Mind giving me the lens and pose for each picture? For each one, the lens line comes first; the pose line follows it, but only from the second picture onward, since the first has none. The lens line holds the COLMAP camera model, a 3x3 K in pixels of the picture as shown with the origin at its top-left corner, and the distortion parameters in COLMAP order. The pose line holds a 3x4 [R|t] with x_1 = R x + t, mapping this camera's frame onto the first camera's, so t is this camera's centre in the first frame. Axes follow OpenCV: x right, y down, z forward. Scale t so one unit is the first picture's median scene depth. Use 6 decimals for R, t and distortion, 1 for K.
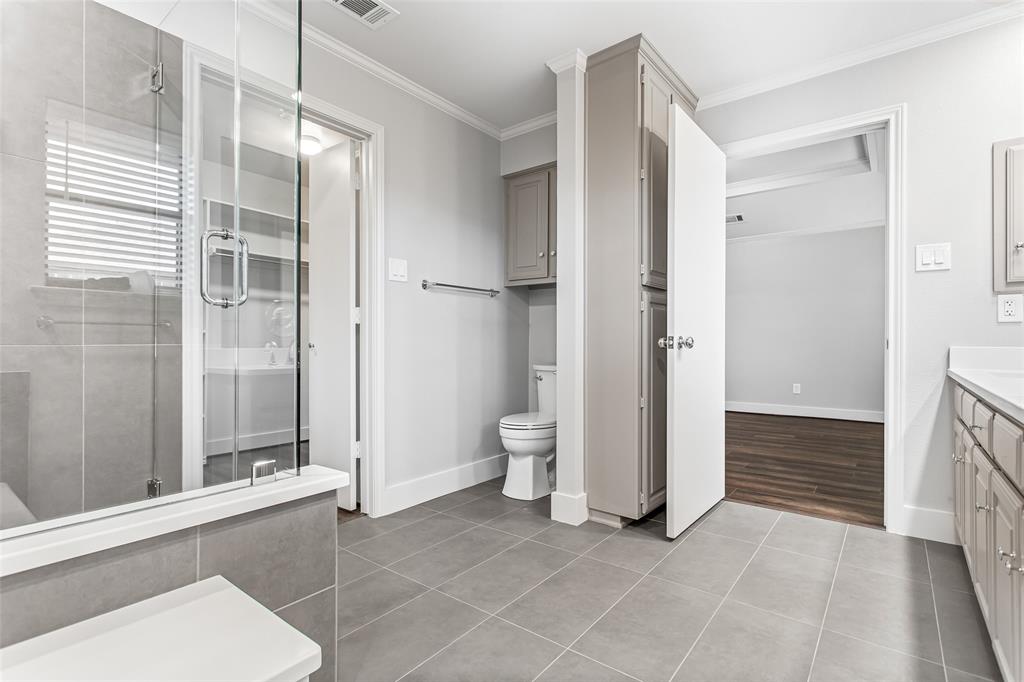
lens RADIAL K [[498.8, 0, 508.1], [0, 498.8, 341.4], [0, 0, 1]] dist [0.011289, 0.000841]
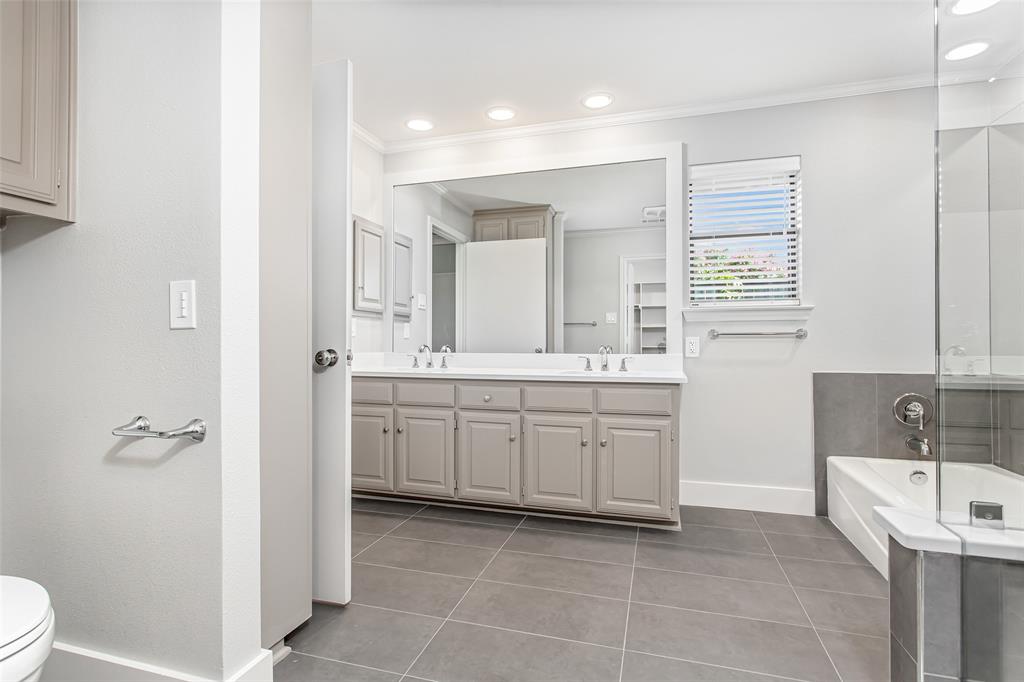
lens RADIAL K [[498.8, 0, 511.4], [0, 498.8, 332.6], [0, 0, 1]] dist [0.011289, 0.000841]
pose [[-0.350347, 0.001647, 0.936618, -0.647688], [0.008275, 0.999965, 0.001337, -0.045131], [-0.936583, 0.008219, -0.350349, 1.307090]]
